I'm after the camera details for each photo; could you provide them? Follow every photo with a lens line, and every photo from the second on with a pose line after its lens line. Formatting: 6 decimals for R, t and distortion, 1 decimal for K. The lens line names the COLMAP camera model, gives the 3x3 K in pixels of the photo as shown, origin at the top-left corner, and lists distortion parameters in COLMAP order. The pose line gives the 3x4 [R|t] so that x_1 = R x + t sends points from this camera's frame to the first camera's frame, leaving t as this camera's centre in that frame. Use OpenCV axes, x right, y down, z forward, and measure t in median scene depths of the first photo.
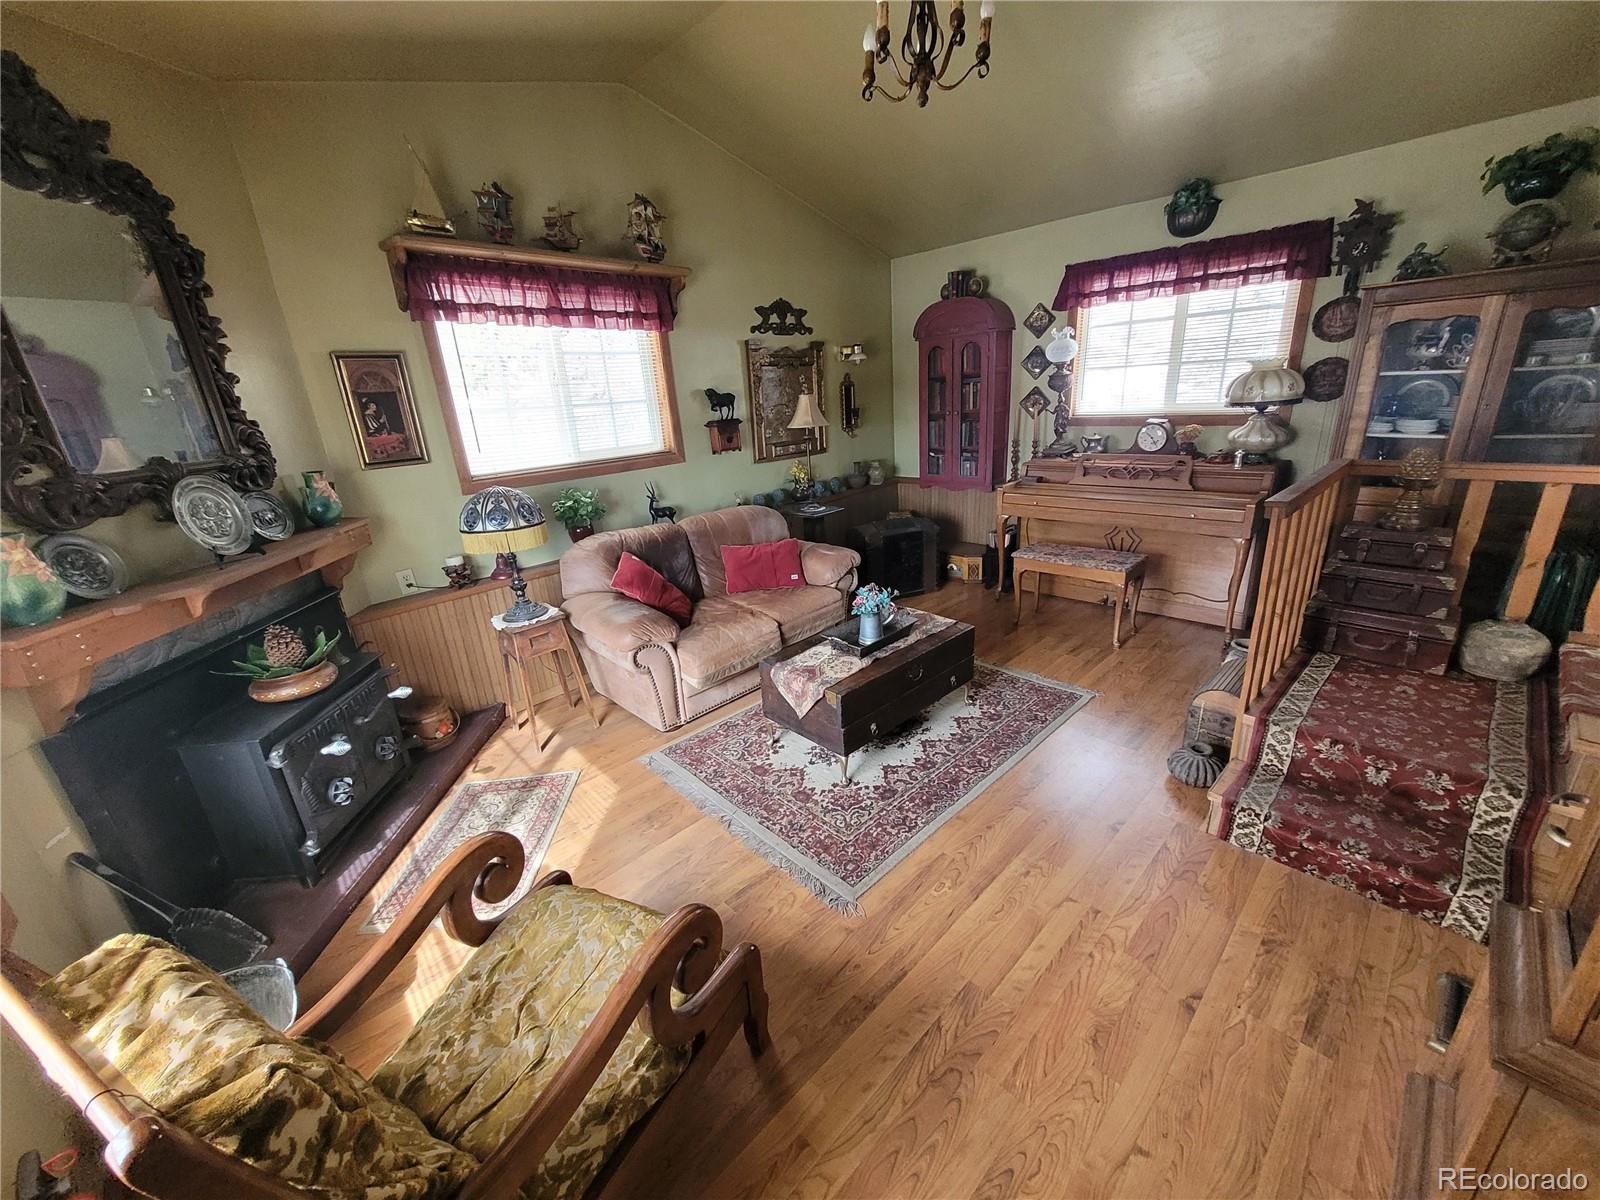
lens RADIAL K [[616.8, 0, 798.9], [0, 616.8, 602.2], [0, 0, 1]] dist [0.007721, -0.003179]
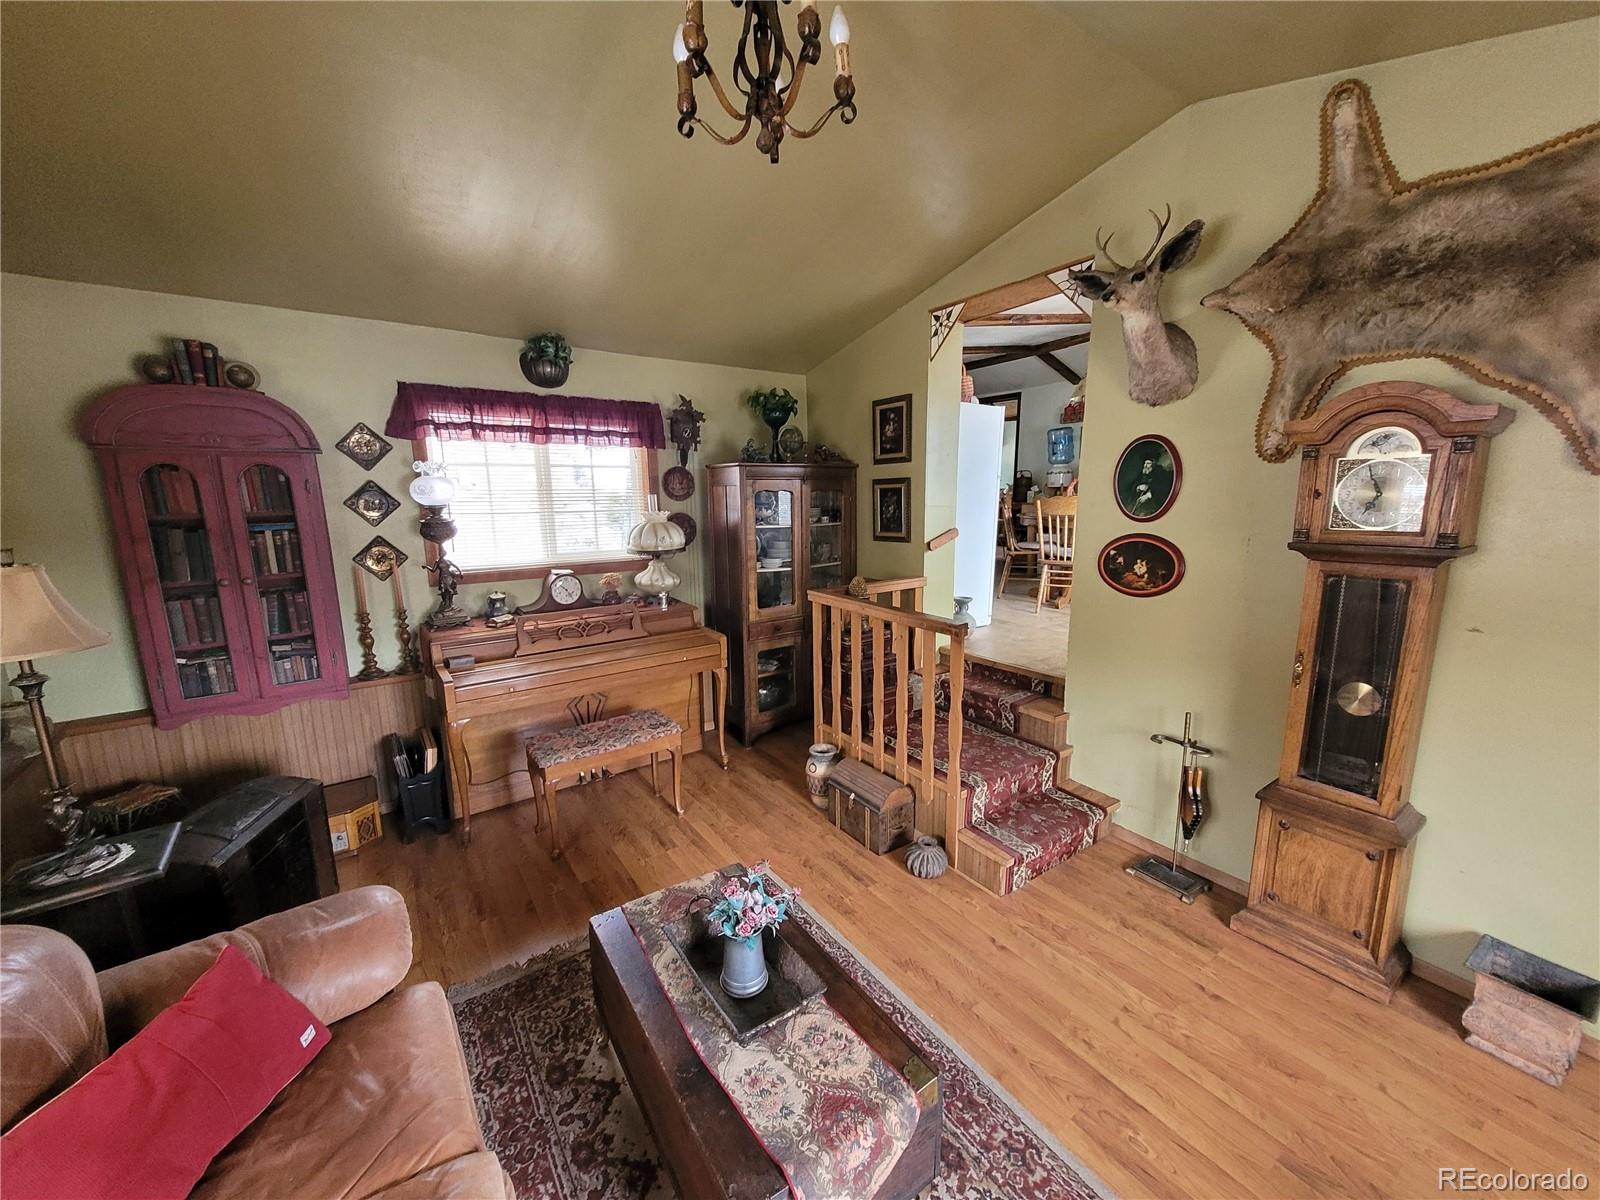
lens RADIAL K [[616.8, 0, 798.9], [0, 616.8, 602.2], [0, 0, 1]] dist [0.007721, -0.003179]
pose [[0.151684, -0.115313, 0.981680, -0.313458], [0.323839, 0.944152, 0.060867, -0.225226], [-0.933874, 0.308673, 0.180555, 0.610307]]
